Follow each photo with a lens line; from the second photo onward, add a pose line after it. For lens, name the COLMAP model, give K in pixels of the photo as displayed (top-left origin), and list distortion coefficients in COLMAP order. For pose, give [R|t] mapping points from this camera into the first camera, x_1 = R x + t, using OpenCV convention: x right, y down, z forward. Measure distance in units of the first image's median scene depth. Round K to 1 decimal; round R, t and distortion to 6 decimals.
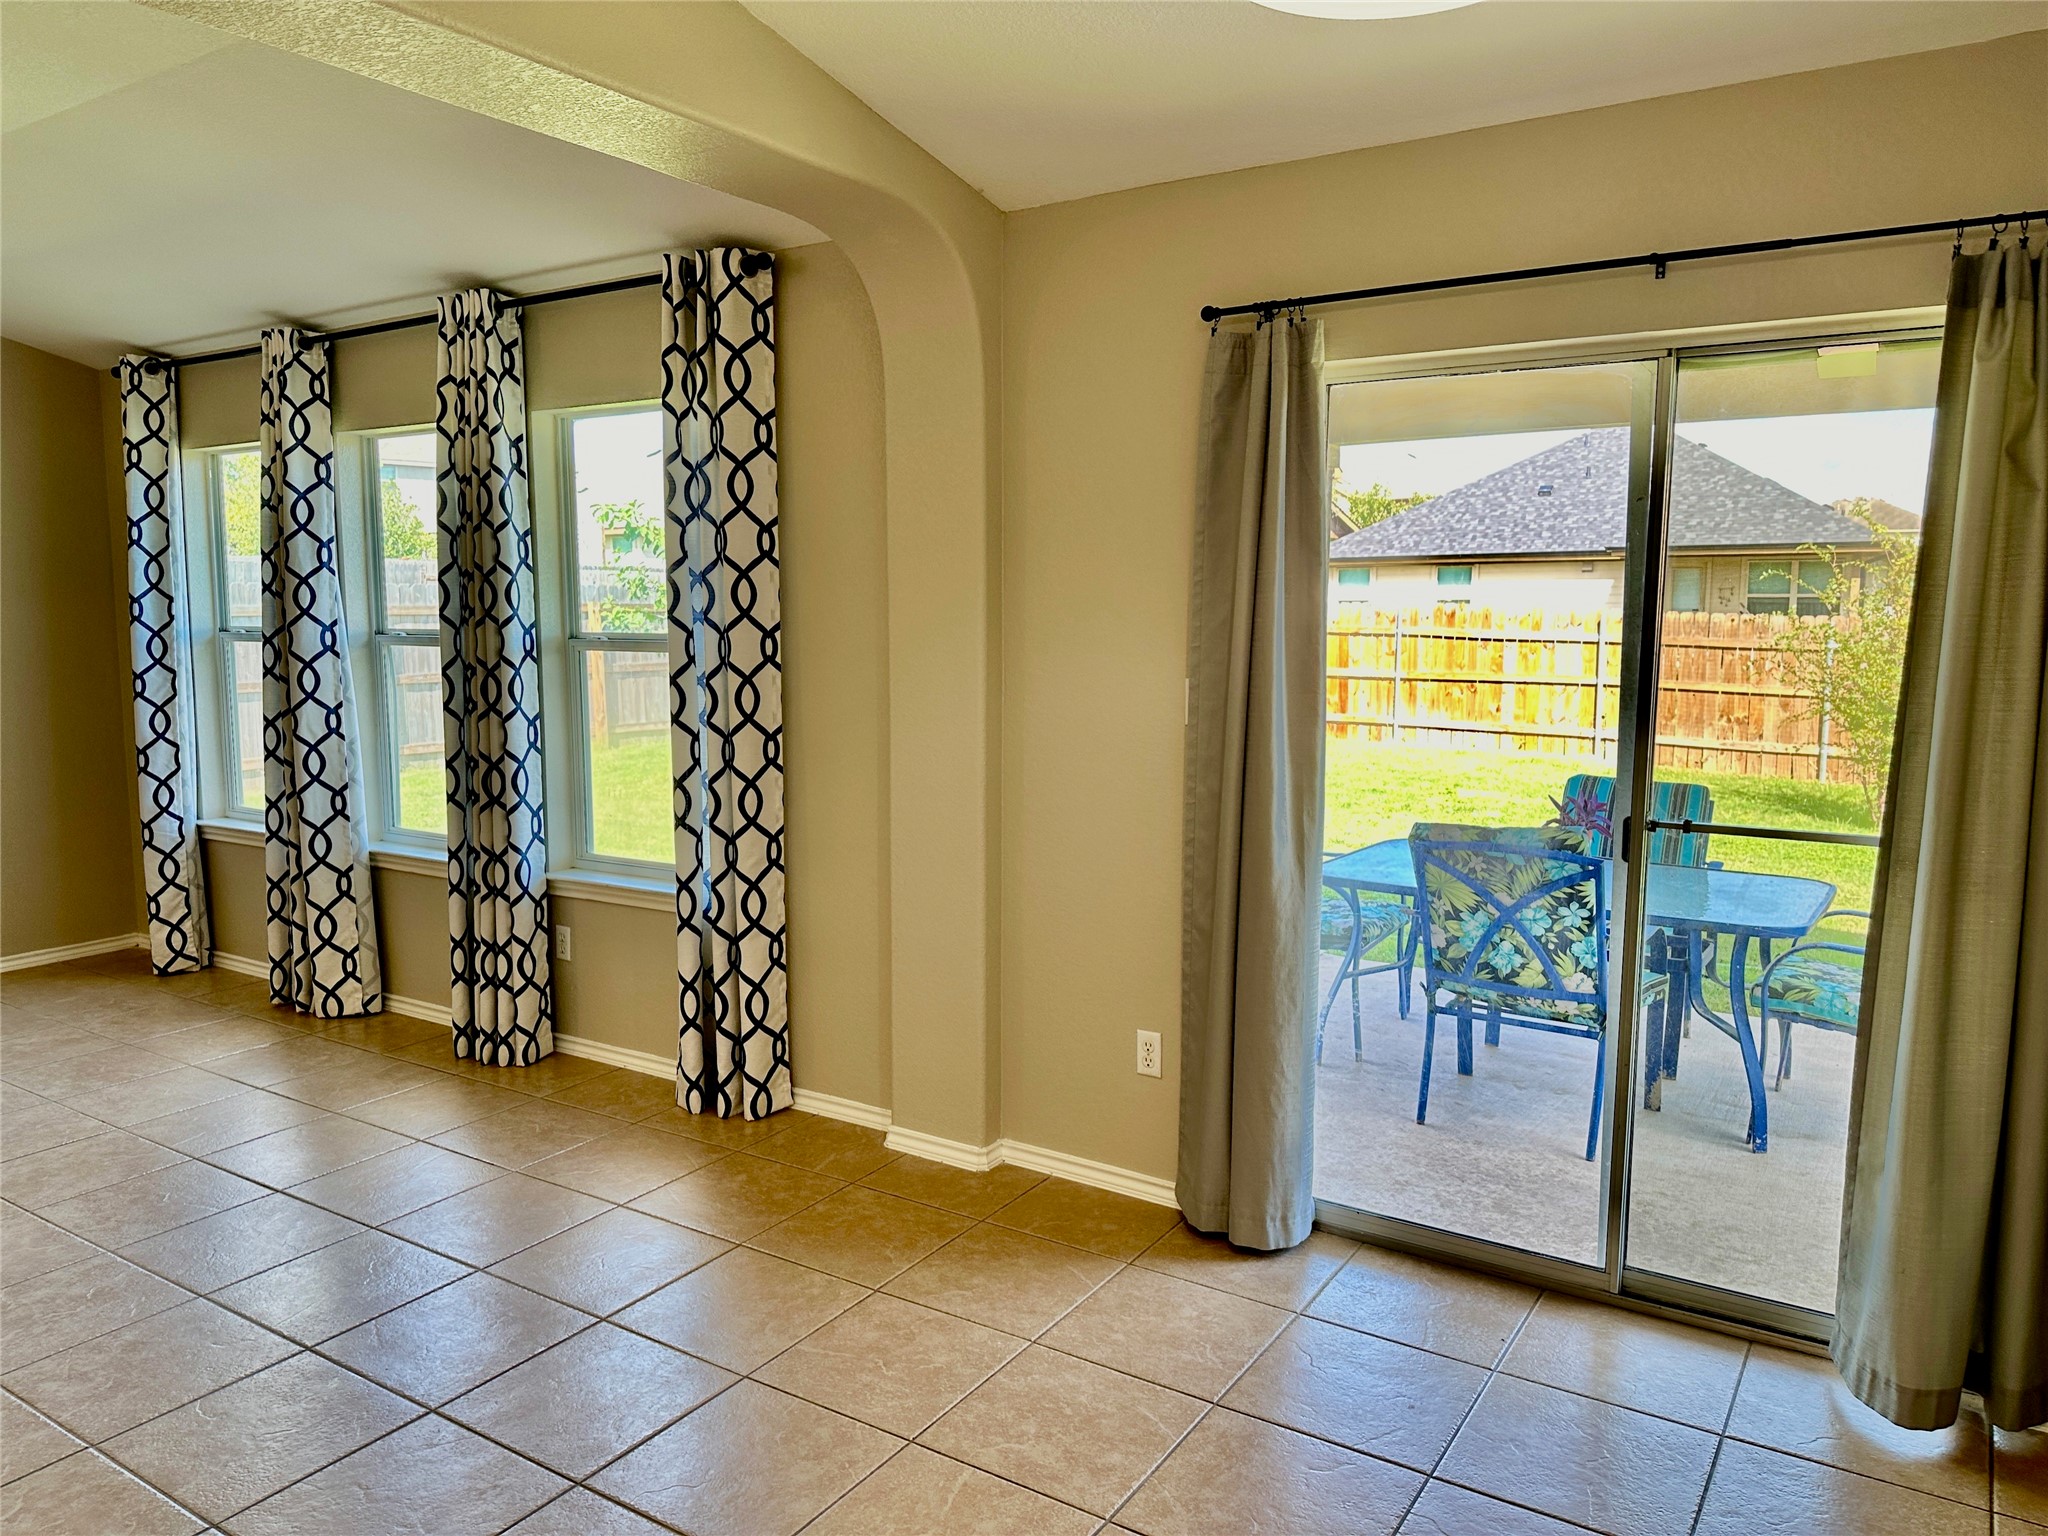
lens RADIAL K [[1437.0, 0, 1030.1], [0, 1437.0, 786.0], [0, 0, 1]] dist [0.034375, -0.041906]
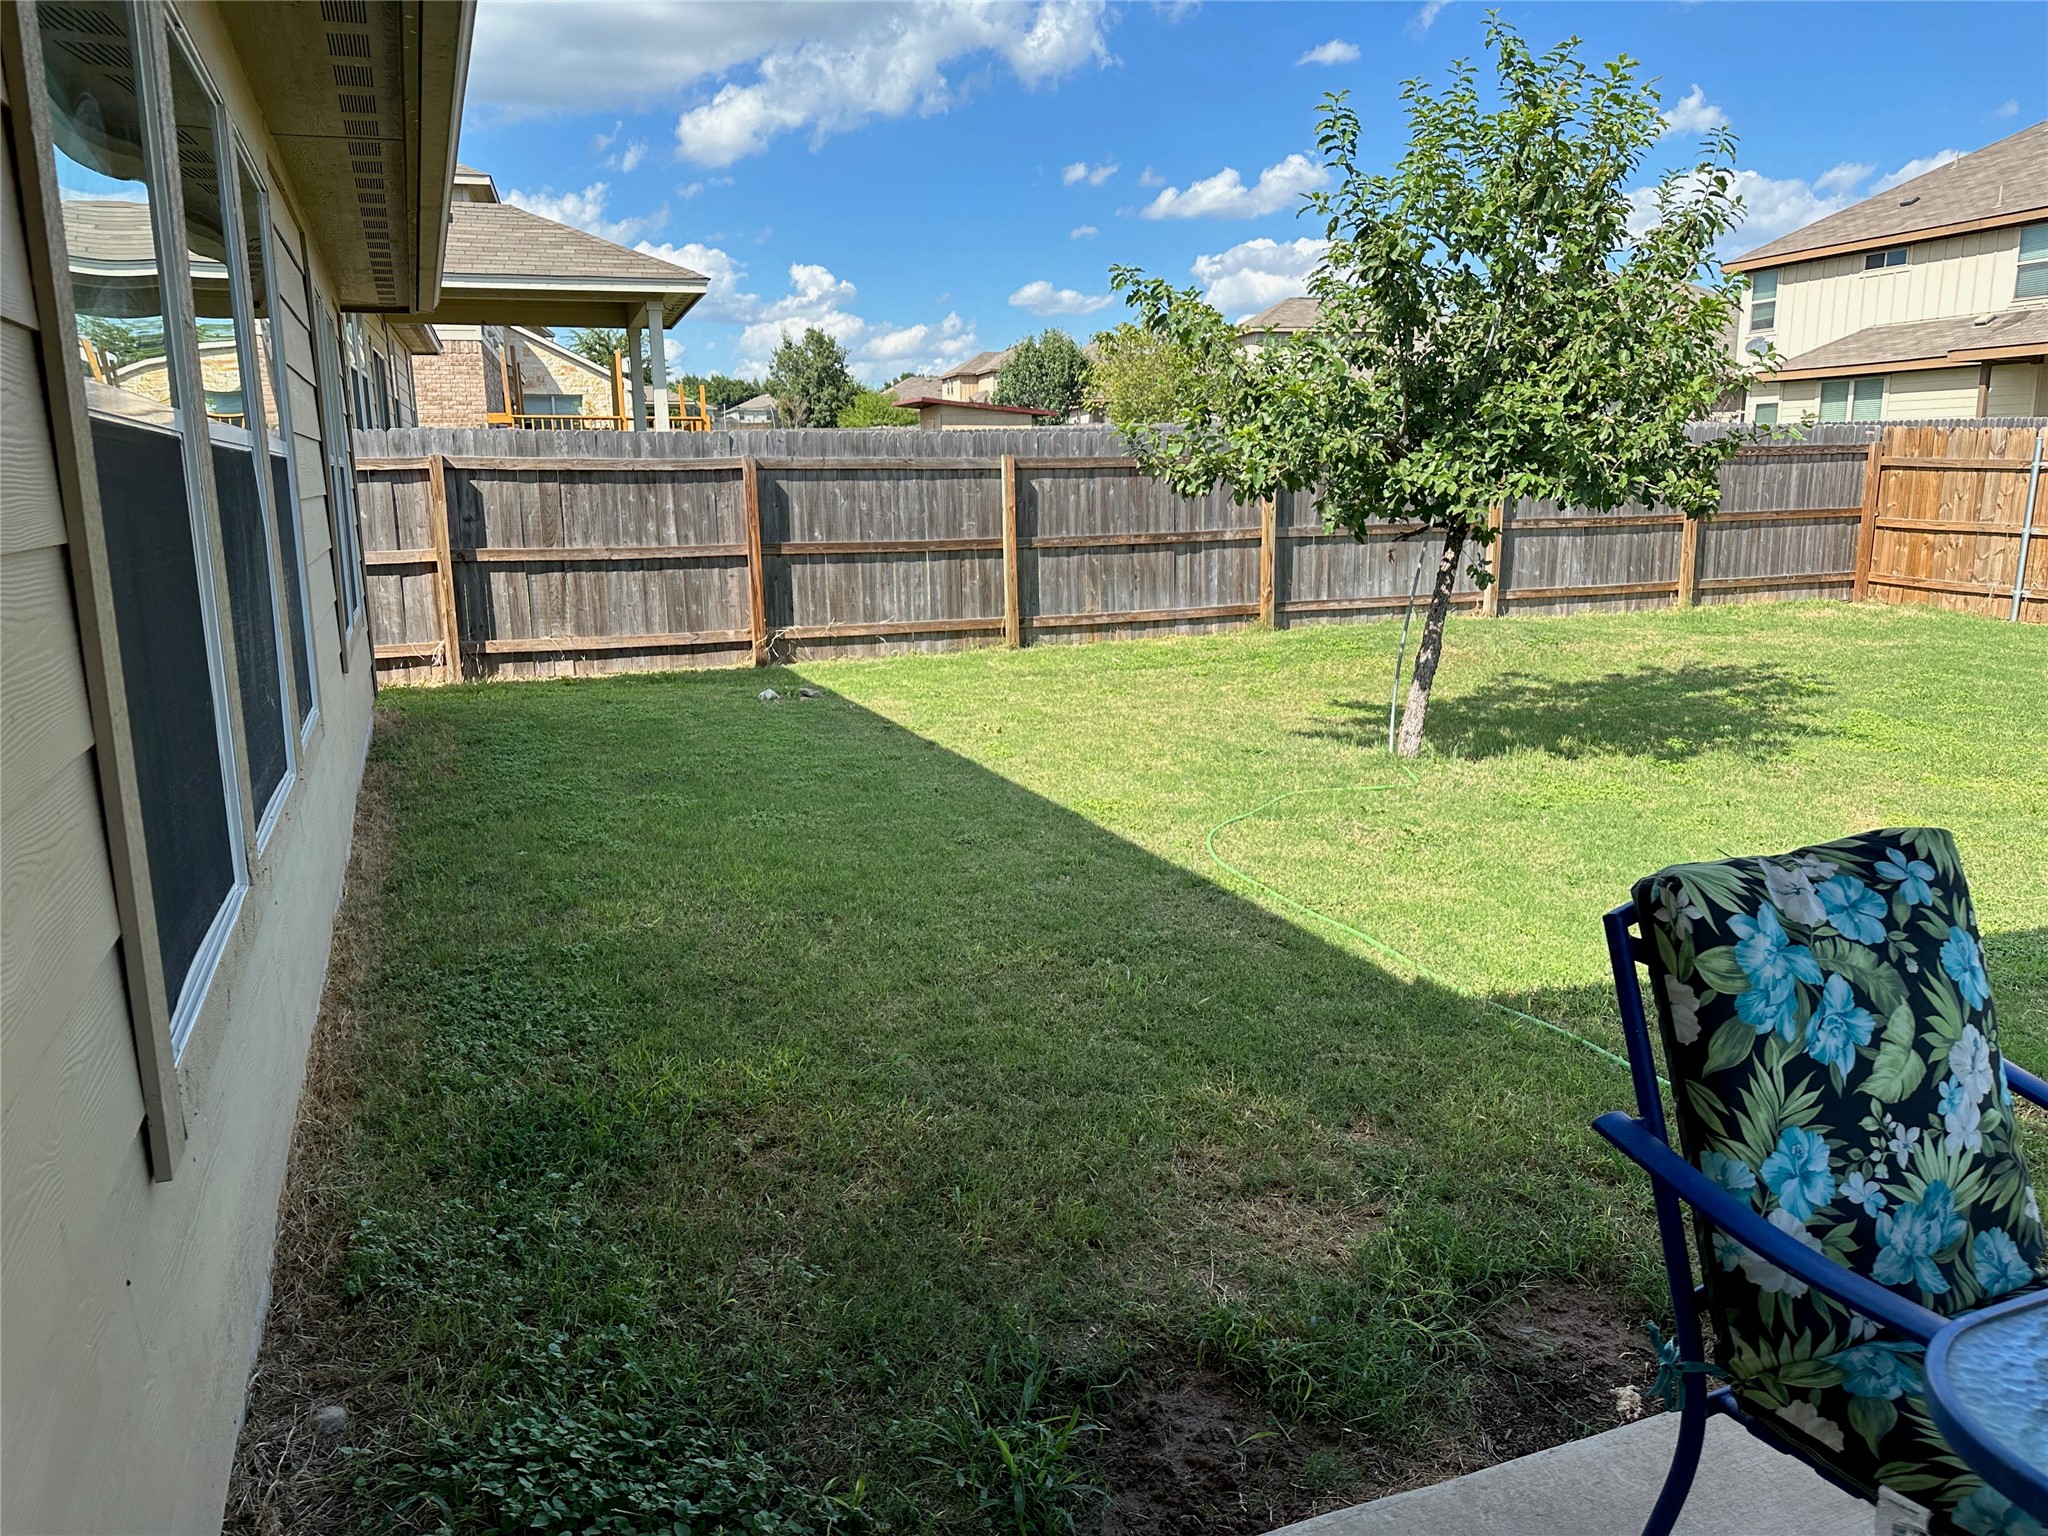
lens RADIAL K [[1437.0, 0, 1011.2], [0, 1437.0, 772.4], [0, 0, 1]] dist [0.034375, -0.041906]
pose [[0.815139, 0.113152, -0.568106, 0.050664], [-0.066399, 0.992523, 0.102412, -0.016700], [0.575447, -0.045759, 0.816558, 0.194977]]
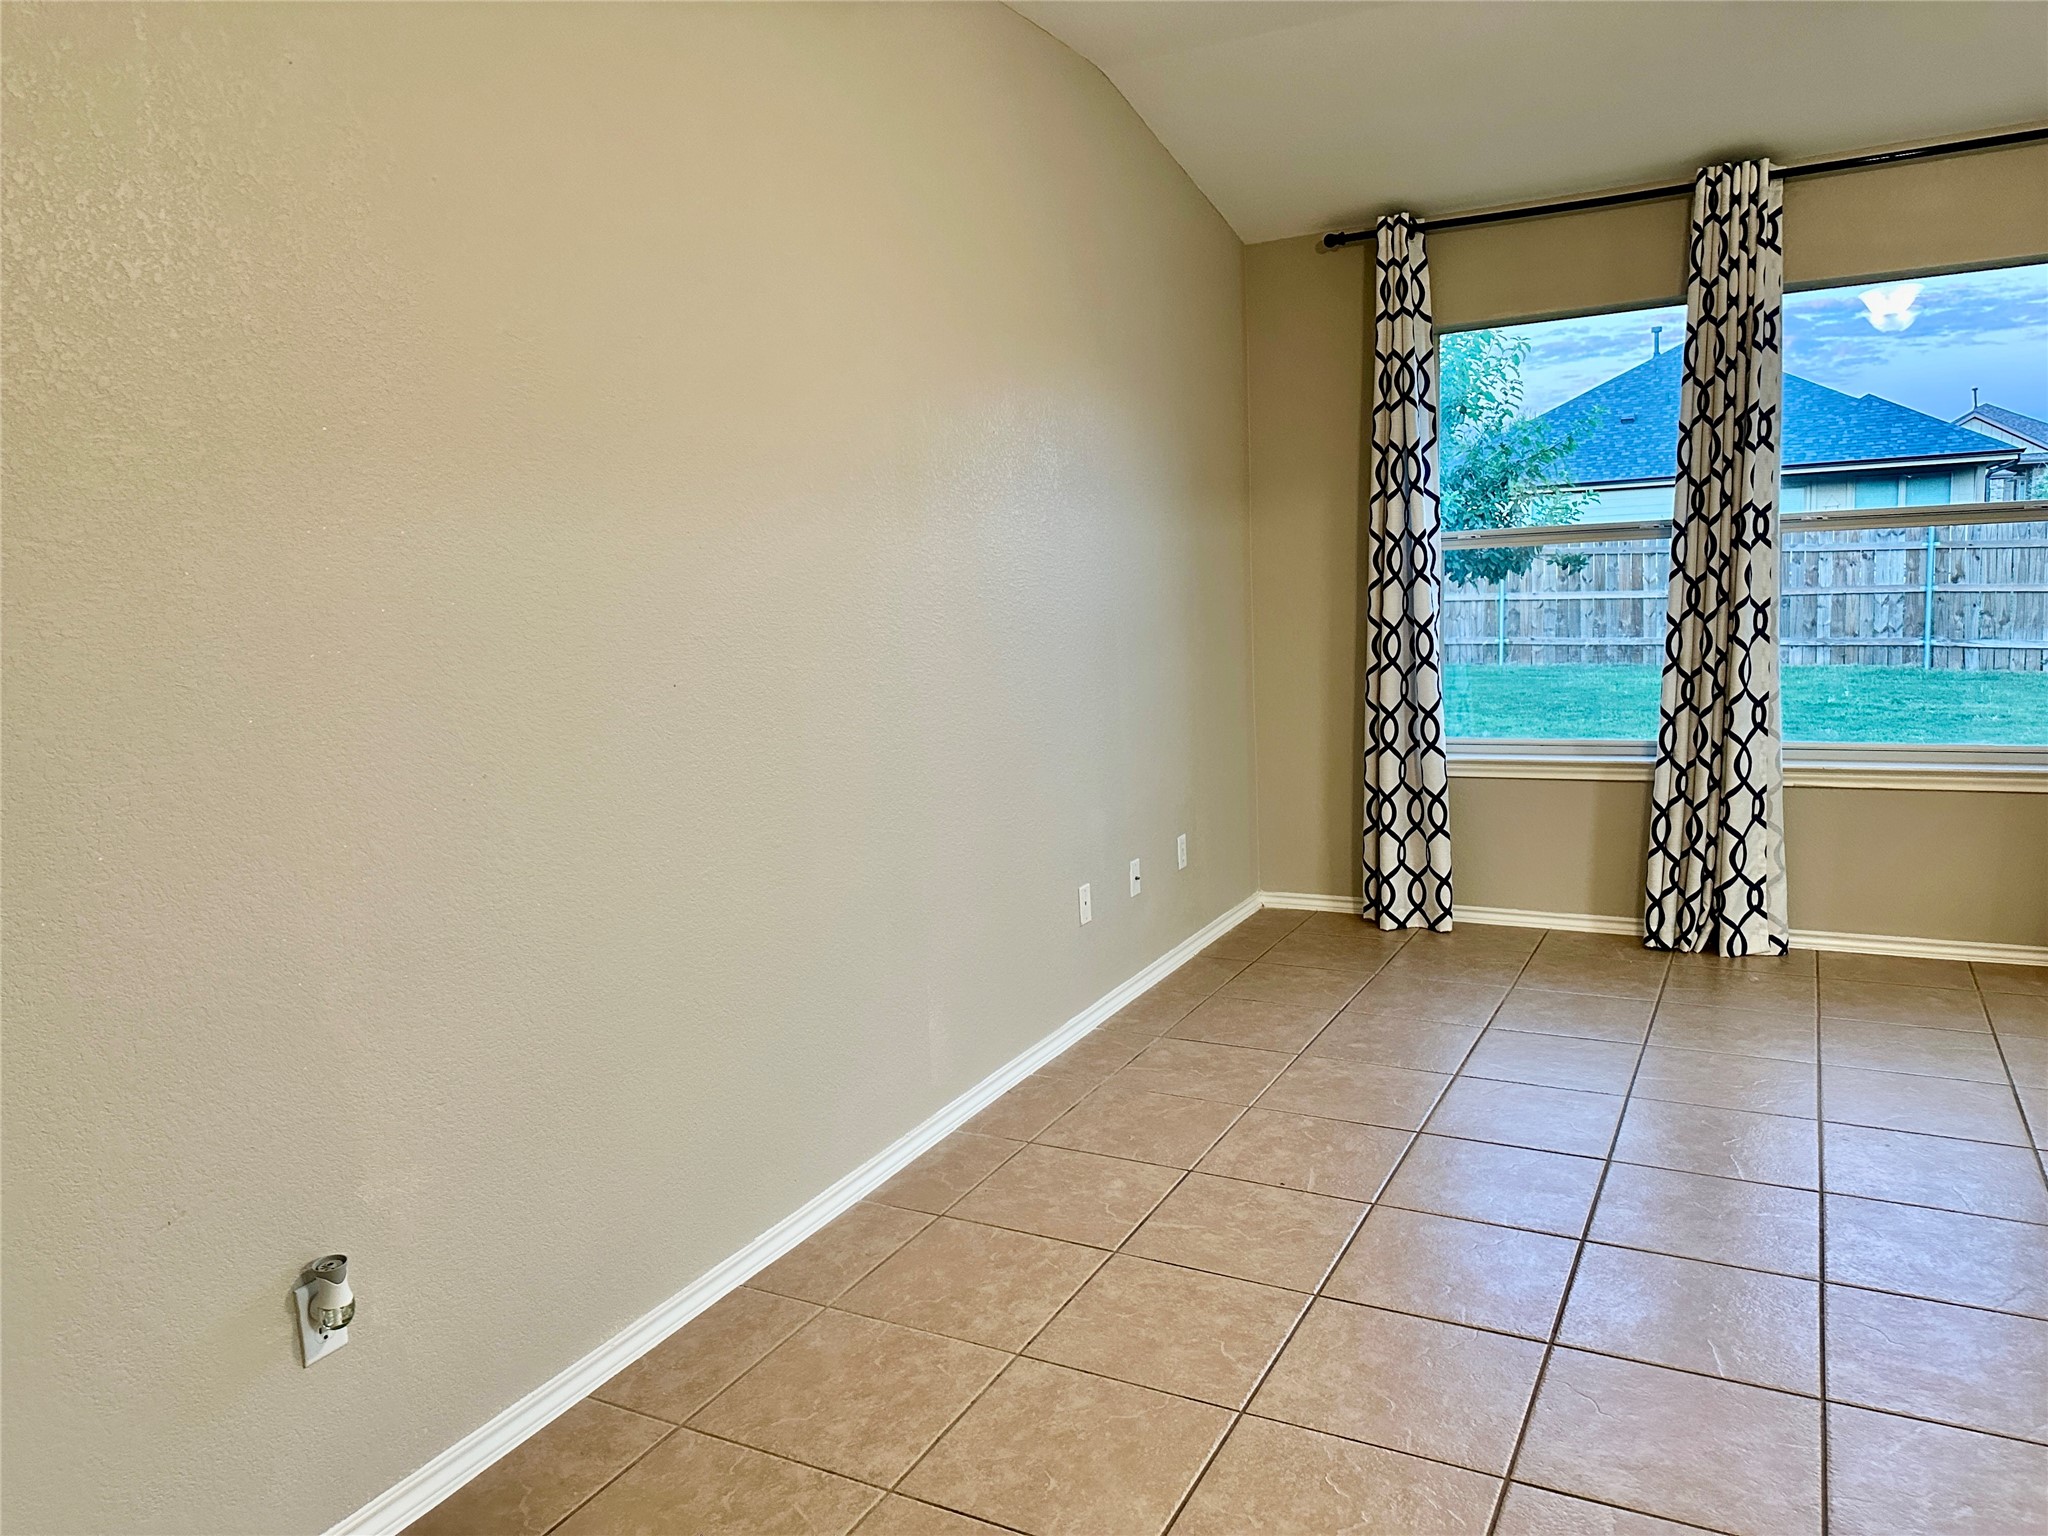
lens RADIAL K [[1449.1, 0, 1029.7], [0, 1449.1, 778.2], [0, 0, 1]] dist [-0.005577, 0.002109]
pose [[0.996431, -0.057784, 0.061533, -0.297573], [0.056638, 0.998190, 0.020207, 0.002402], [-0.062589, -0.016650, 0.997900, 0.044081]]
